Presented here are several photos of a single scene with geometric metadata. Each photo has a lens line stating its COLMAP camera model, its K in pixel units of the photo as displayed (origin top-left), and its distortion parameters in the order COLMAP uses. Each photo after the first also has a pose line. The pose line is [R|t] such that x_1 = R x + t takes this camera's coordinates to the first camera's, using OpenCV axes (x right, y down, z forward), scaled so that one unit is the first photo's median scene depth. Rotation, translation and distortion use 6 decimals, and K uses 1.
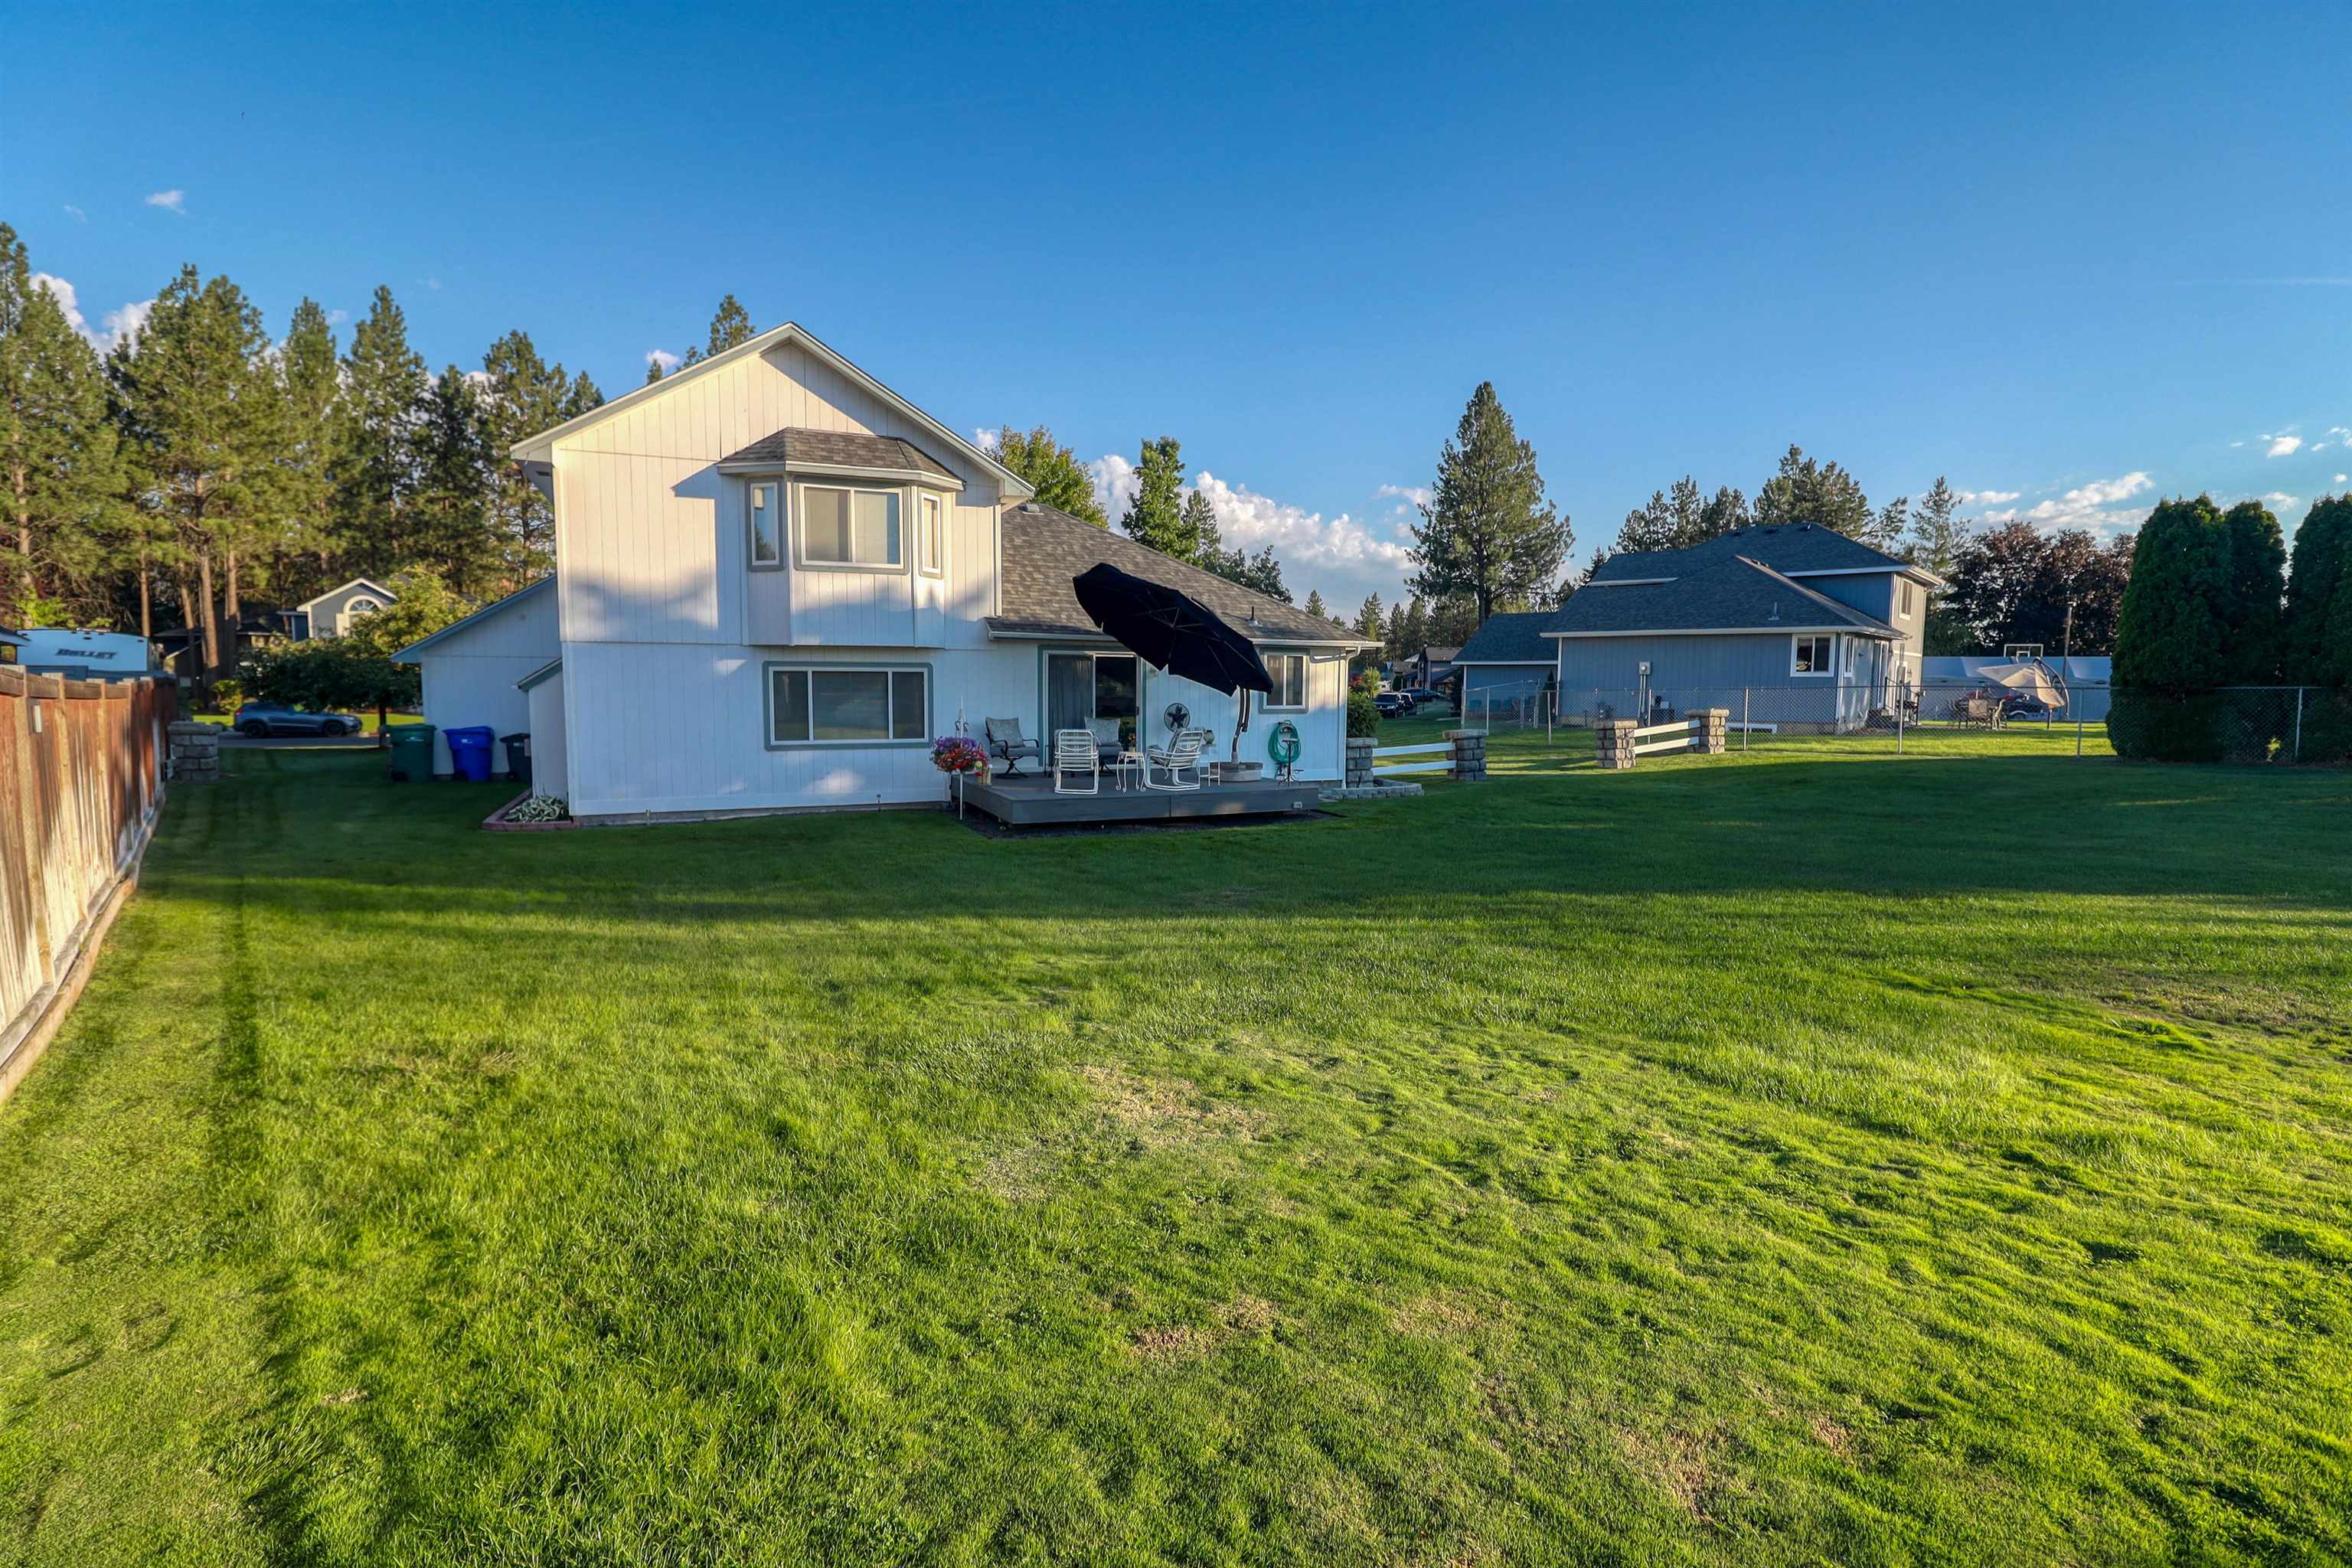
lens RADIAL K [[1090.0, 0, 1176.0], [0, 1090.0, 784.0], [0, 0, 1]] dist [-0.004729, -0.009581]
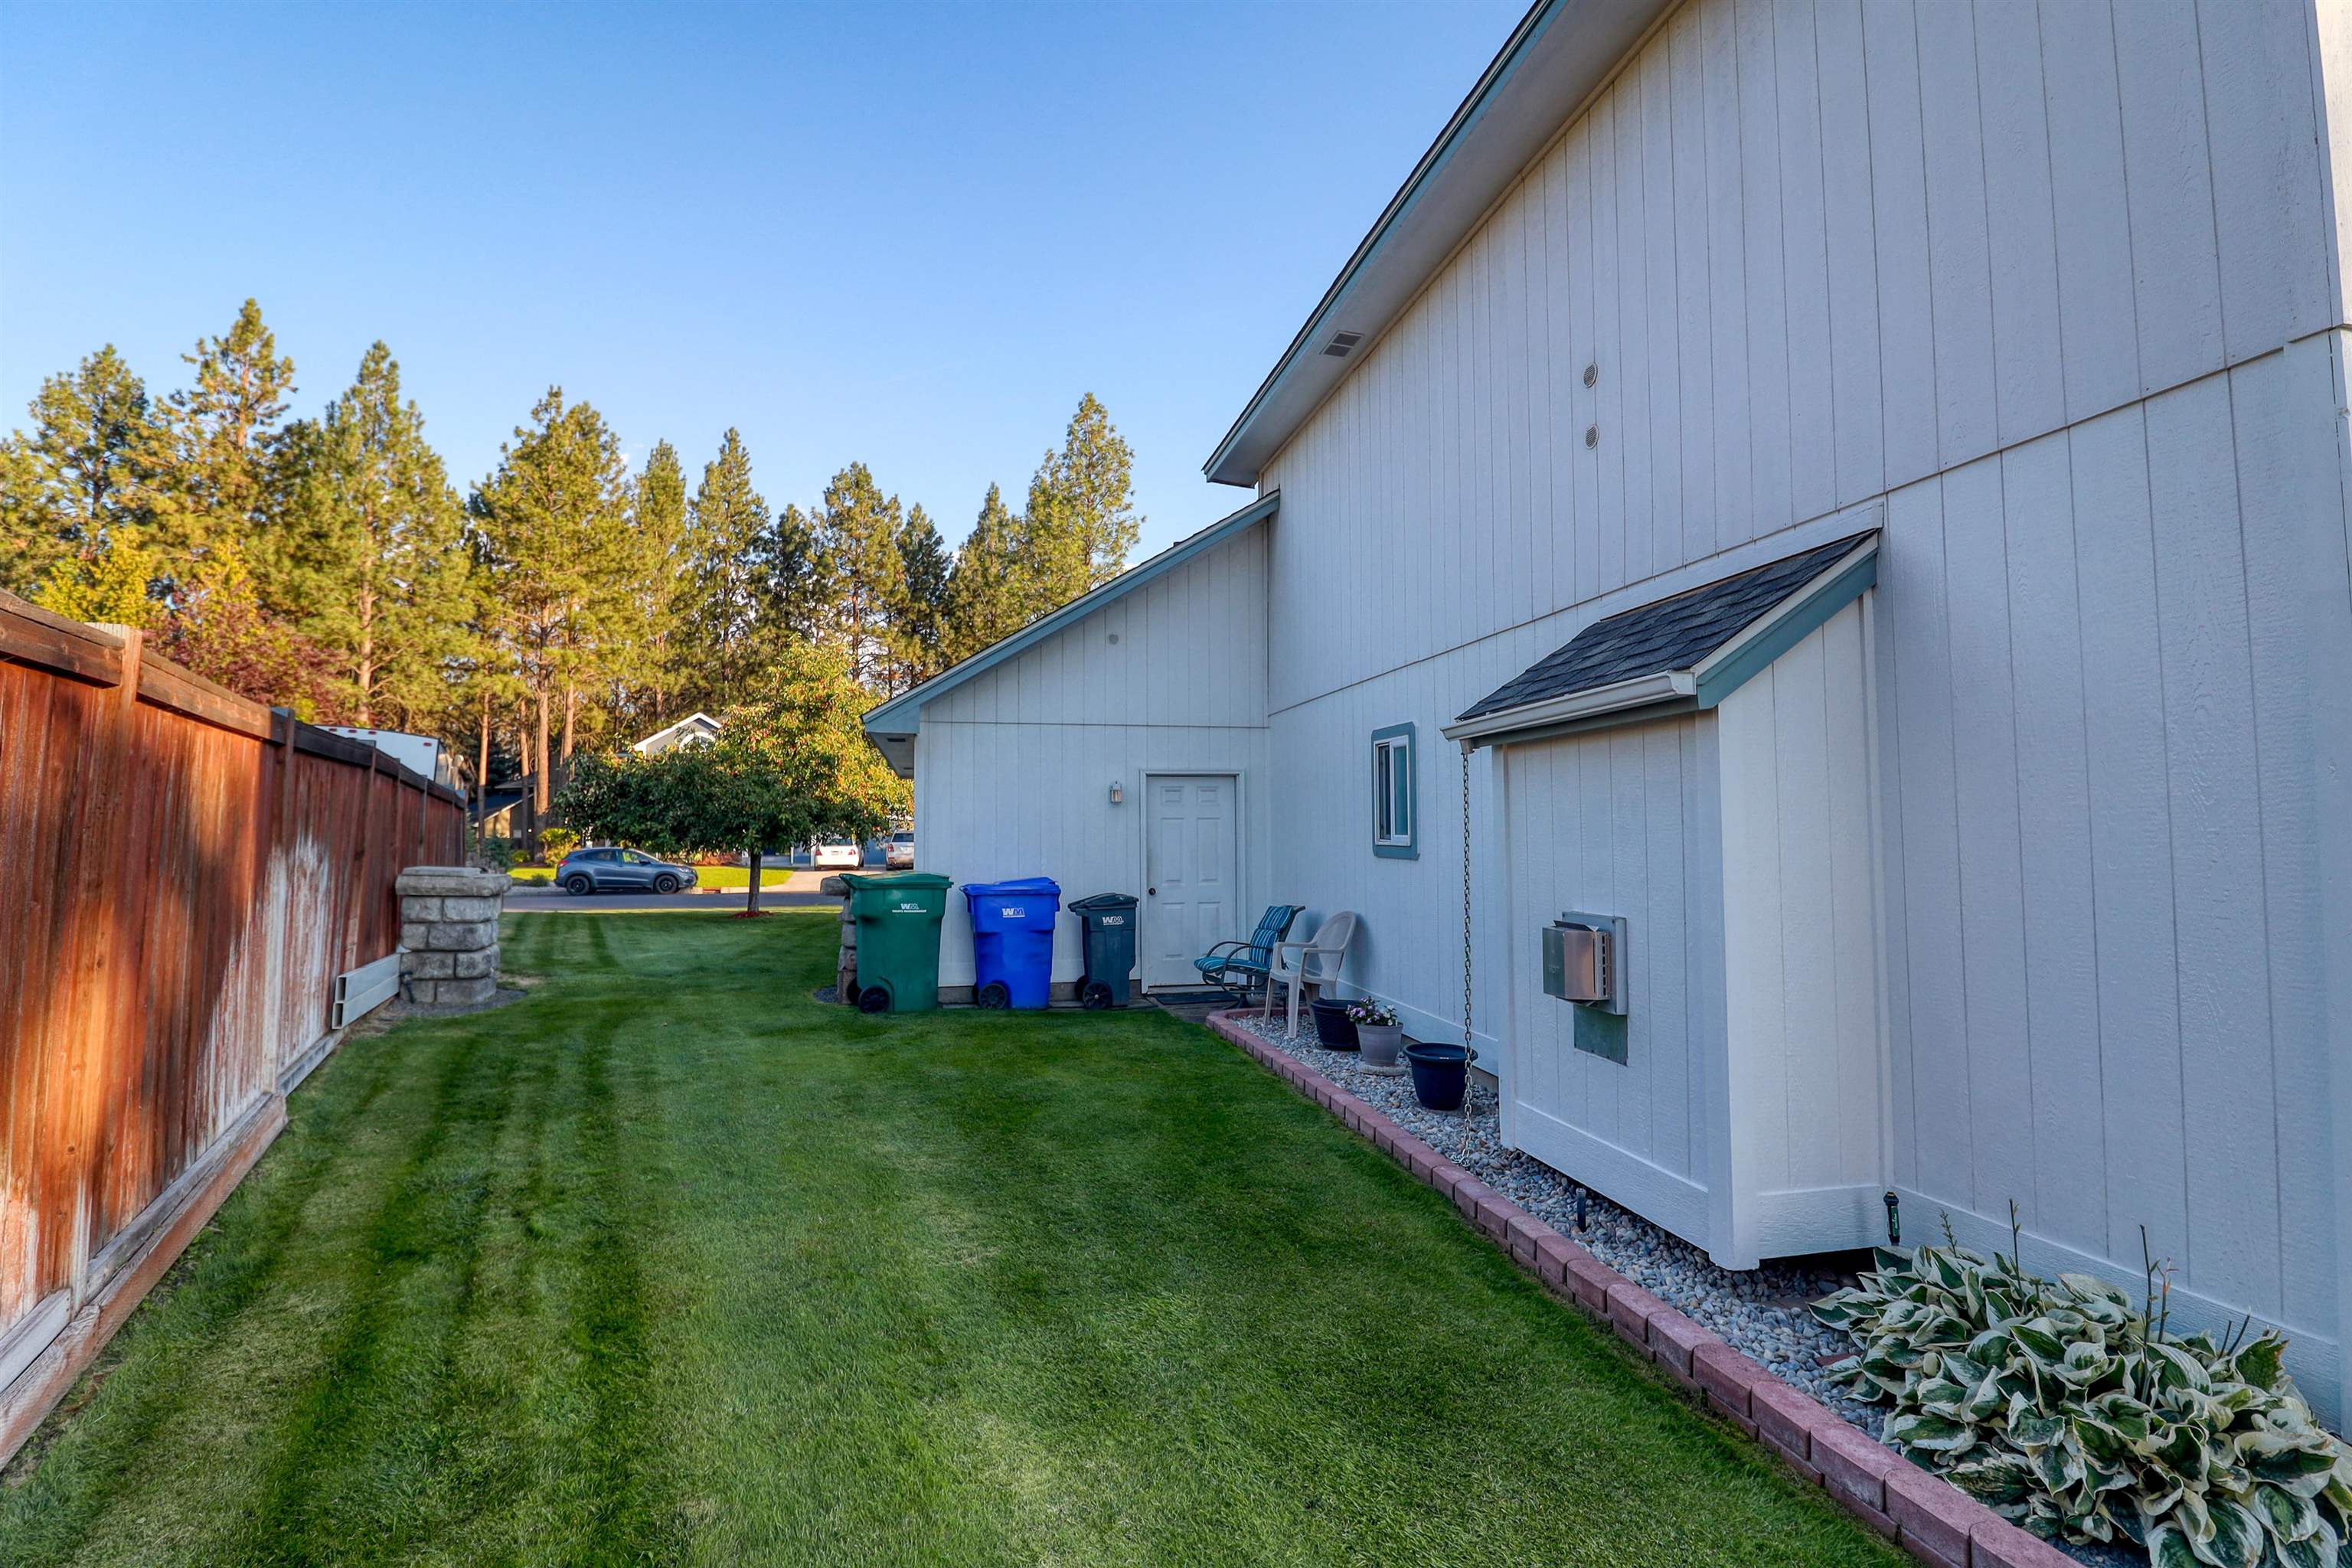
lens RADIAL K [[1090.0, 0, 1176.0], [0, 1090.0, 784.0], [0, 0, 1]] dist [-0.004729, -0.009581]
pose [[0.979071, -0.019862, -0.202549, -0.311973], [-0.008929, 0.990076, -0.140249, -0.018768], [0.203324, 0.139122, 0.969177, 0.366844]]
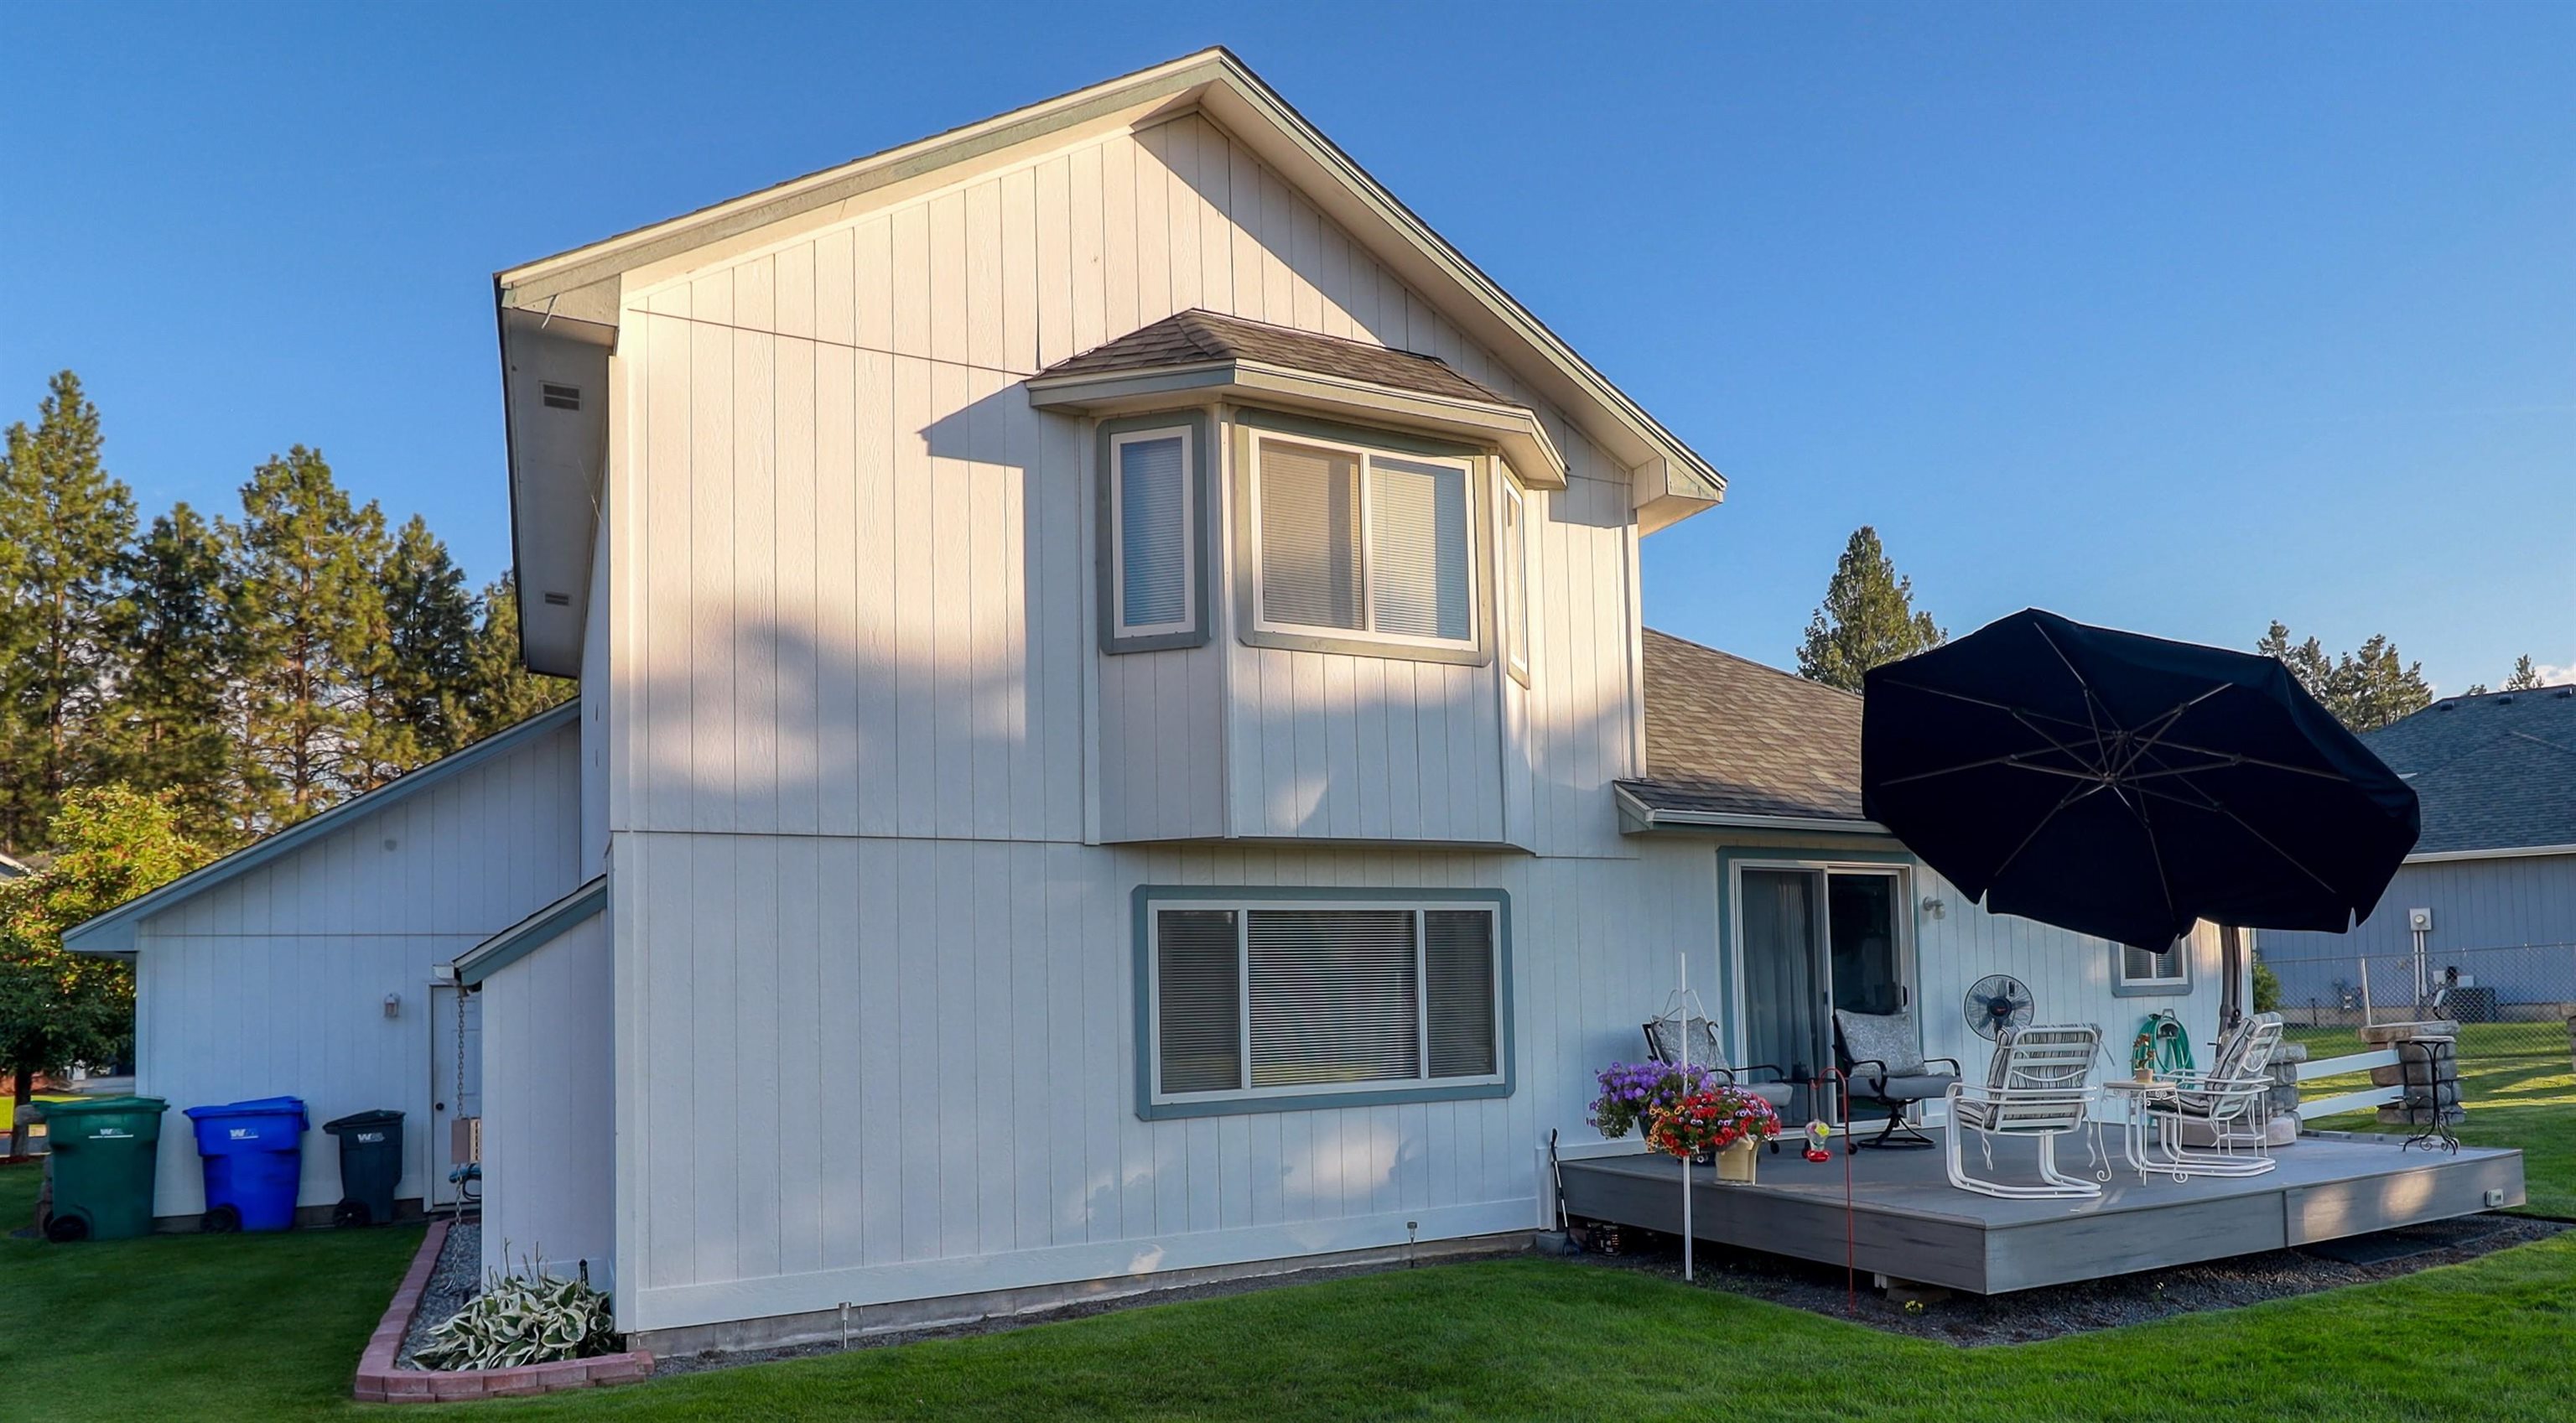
lens RADIAL K [[1613.1, 0, 1467.2], [0, 1613.1, 938.5], [0, 0, 1]] dist [0.006265, -0.015101]
pose [[0.993812, -0.031317, 0.106570, -0.153553], [0.045320, 0.990262, -0.131632, -0.006780], [-0.101410, 0.135647, 0.985554, 0.204057]]
